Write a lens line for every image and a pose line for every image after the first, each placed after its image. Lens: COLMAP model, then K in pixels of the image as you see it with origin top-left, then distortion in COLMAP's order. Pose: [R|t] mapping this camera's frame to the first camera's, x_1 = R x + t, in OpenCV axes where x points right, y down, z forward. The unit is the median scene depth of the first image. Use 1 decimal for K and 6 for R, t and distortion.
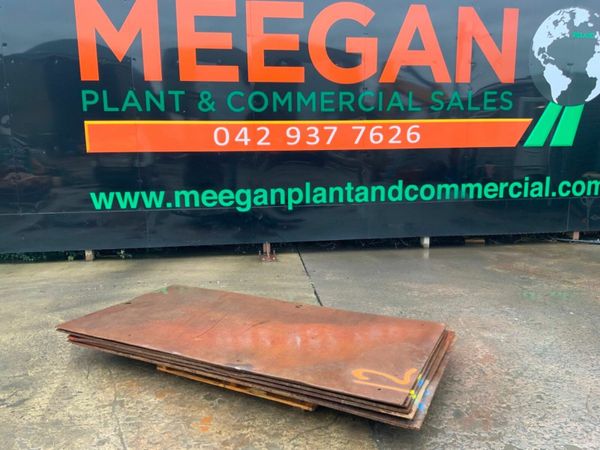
lens RADIAL K [[496.0, 0, 302.9], [0, 496.0, 224.6], [0, 0, 1]] dist [0.057952, -0.116080]
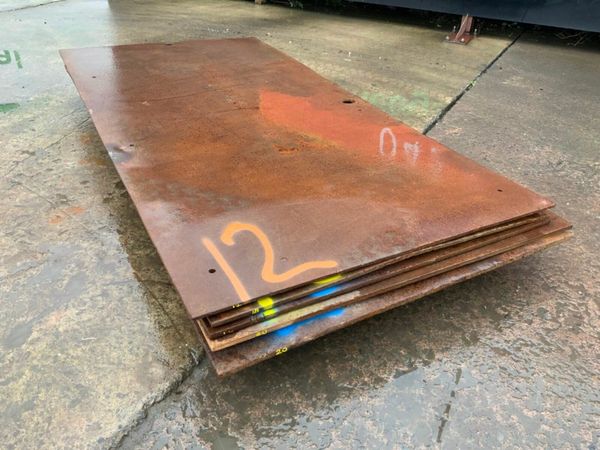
lens RADIAL K [[496.0, 0, 300.9], [0, 496.0, 230.3], [0, 0, 1]] dist [0.057952, -0.116080]
pose [[0.806667, 0.359321, -0.469230, 0.178610], [-0.134578, 0.884771, 0.446173, 0.024302], [0.575480, -0.296765, 0.762072, 0.275670]]
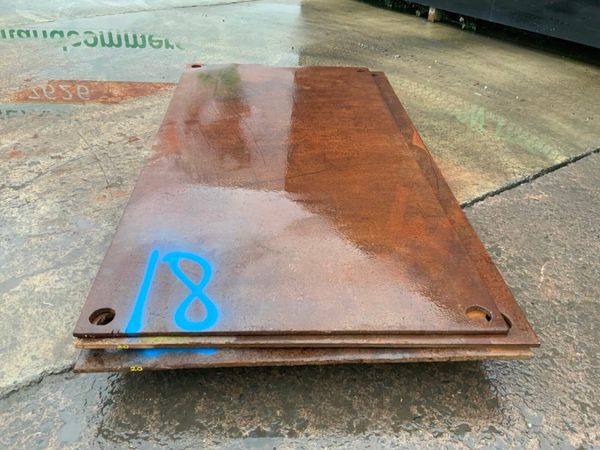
lens RADIAL K [[496.0, 0, 300.0], [0, 496.0, 230.5], [0, 0, 1]] dist [0.057952, -0.116080]
pose [[0.474248, 0.522892, -0.708289, 0.247942], [-0.181165, 0.845260, 0.502708, -0.012651], [0.861550, -0.110091, 0.495592, 0.365276]]
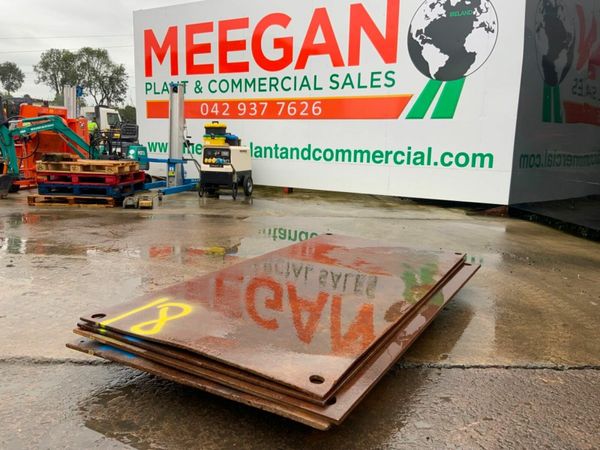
lens RADIAL K [[496.0, 0, 299.0], [0, 496.0, 223.8], [0, 0, 1]] dist [0.057952, -0.116080]
pose [[-0.070095, 0.170130, -0.982926, 0.391793], [-0.194218, 0.964165, 0.180733, -0.012324], [0.978451, 0.203570, -0.034541, 0.527988]]
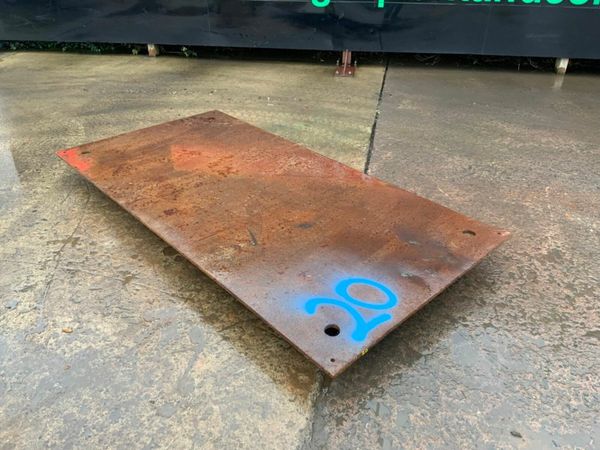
lens RADIAL K [[496.0, 0, 302.8], [0, 496.0, 229.6], [0, 0, 1]] dist [0.057952, -0.116080]
pose [[0.956936, 0.163180, -0.240096, 0.107360], [-0.056454, 0.915878, 0.397467, -0.016713], [0.284757, -0.366797, 0.885649, 0.156753]]
